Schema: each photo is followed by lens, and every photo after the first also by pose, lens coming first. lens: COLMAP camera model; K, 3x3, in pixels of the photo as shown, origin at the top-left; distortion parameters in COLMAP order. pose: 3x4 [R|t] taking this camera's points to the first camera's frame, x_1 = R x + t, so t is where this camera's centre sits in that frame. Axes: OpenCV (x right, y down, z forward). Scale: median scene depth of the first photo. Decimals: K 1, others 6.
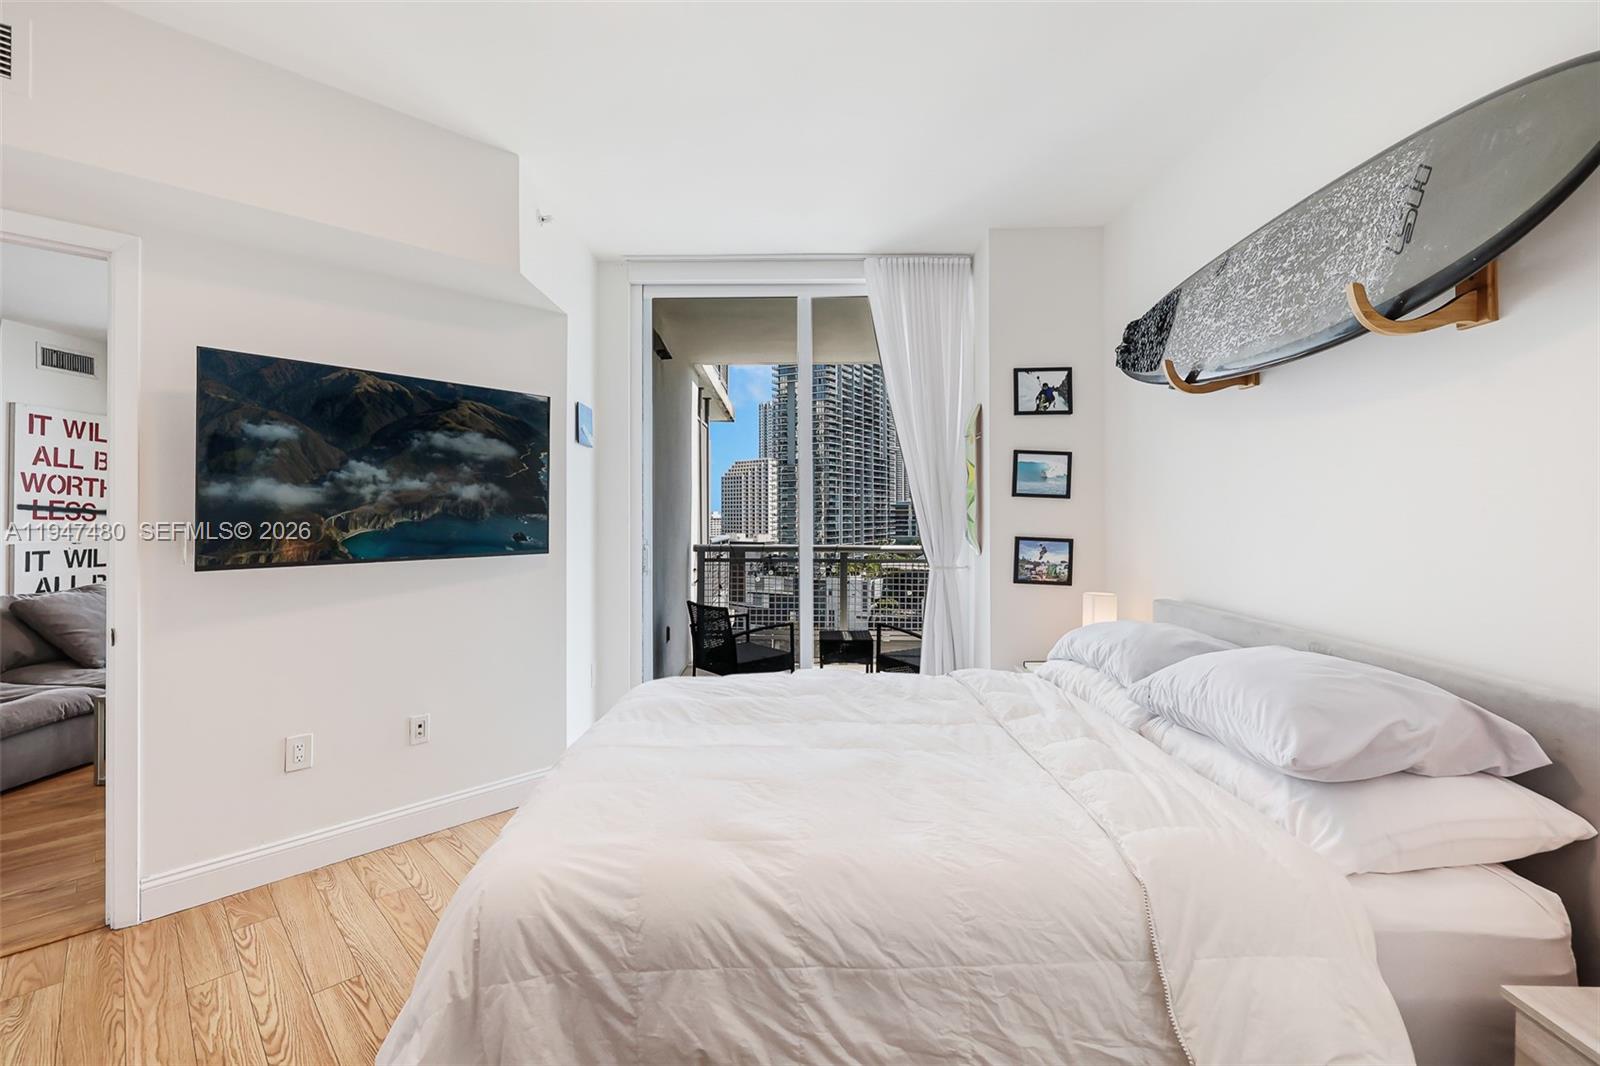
lens RADIAL K [[676.0, 0, 790.9], [0, 676.0, 505.7], [0, 0, 1]] dist [0.000736, -0.000788]
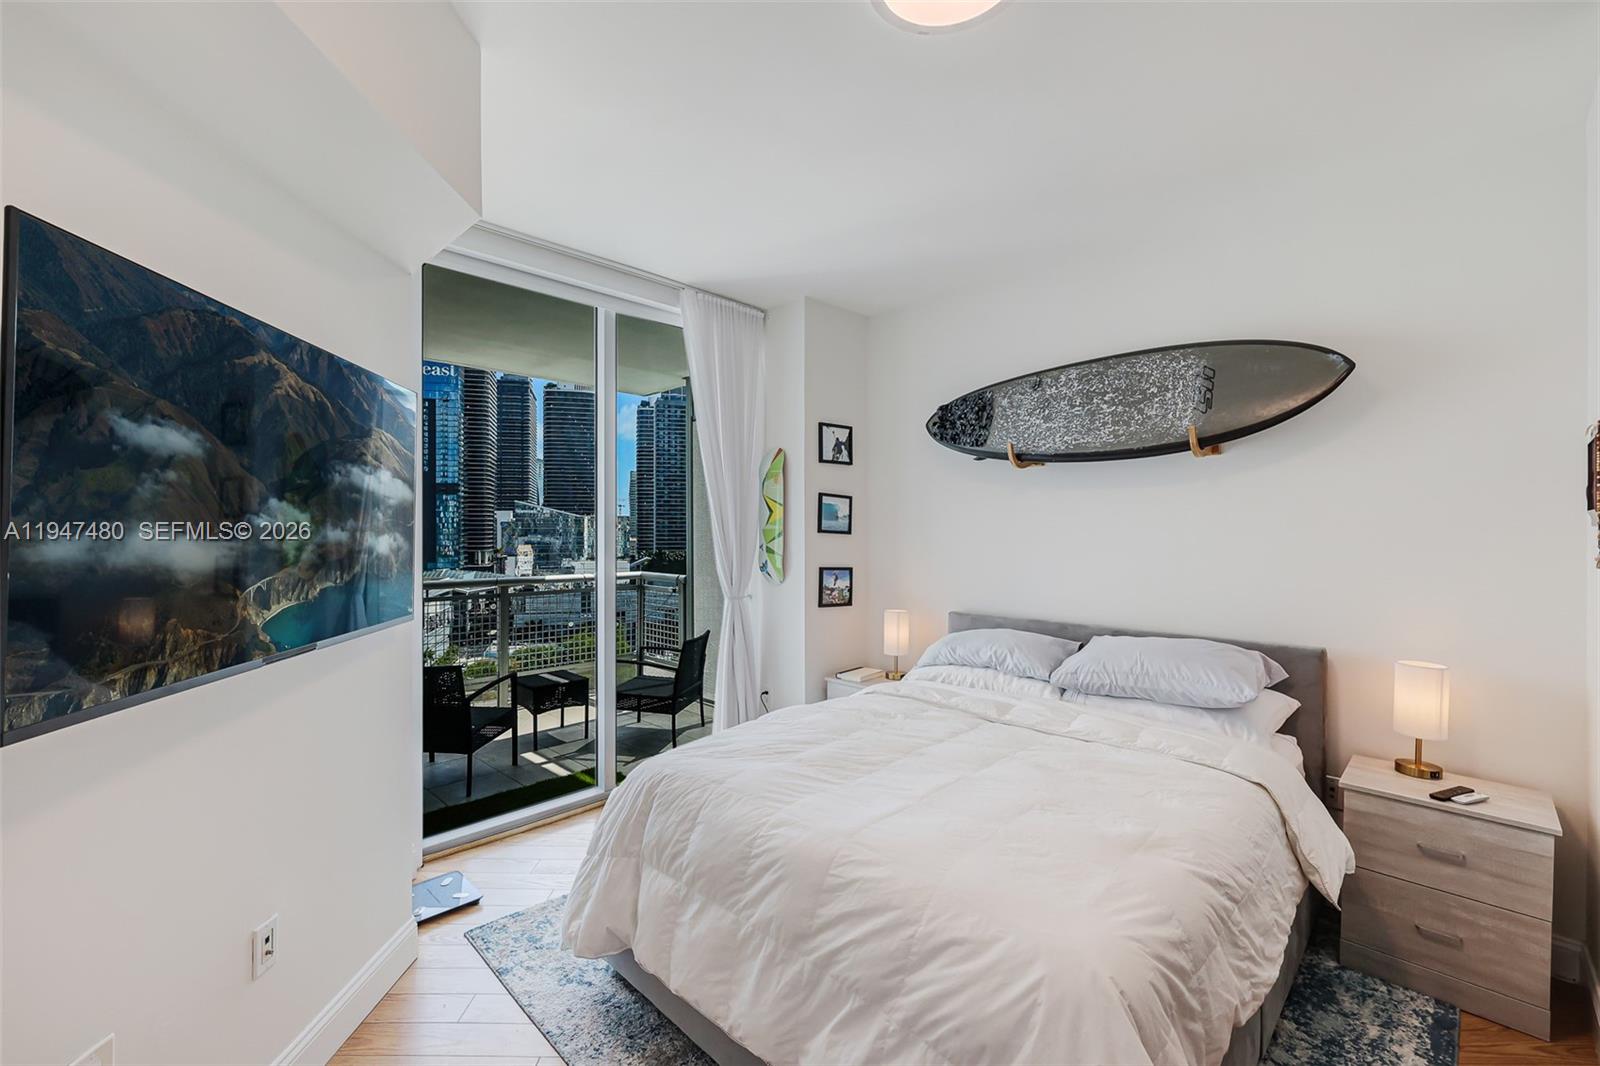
lens RADIAL K [[676.0, 0, 773.2], [0, 676.0, 523.0], [0, 0, 1]] dist [0.000736, -0.000788]
pose [[0.712316, 0.002571, 0.701854, -0.539795], [-0.006109, 0.999978, 0.002536, -0.033284], [-0.701832, -0.006094, 0.712316, 0.230207]]
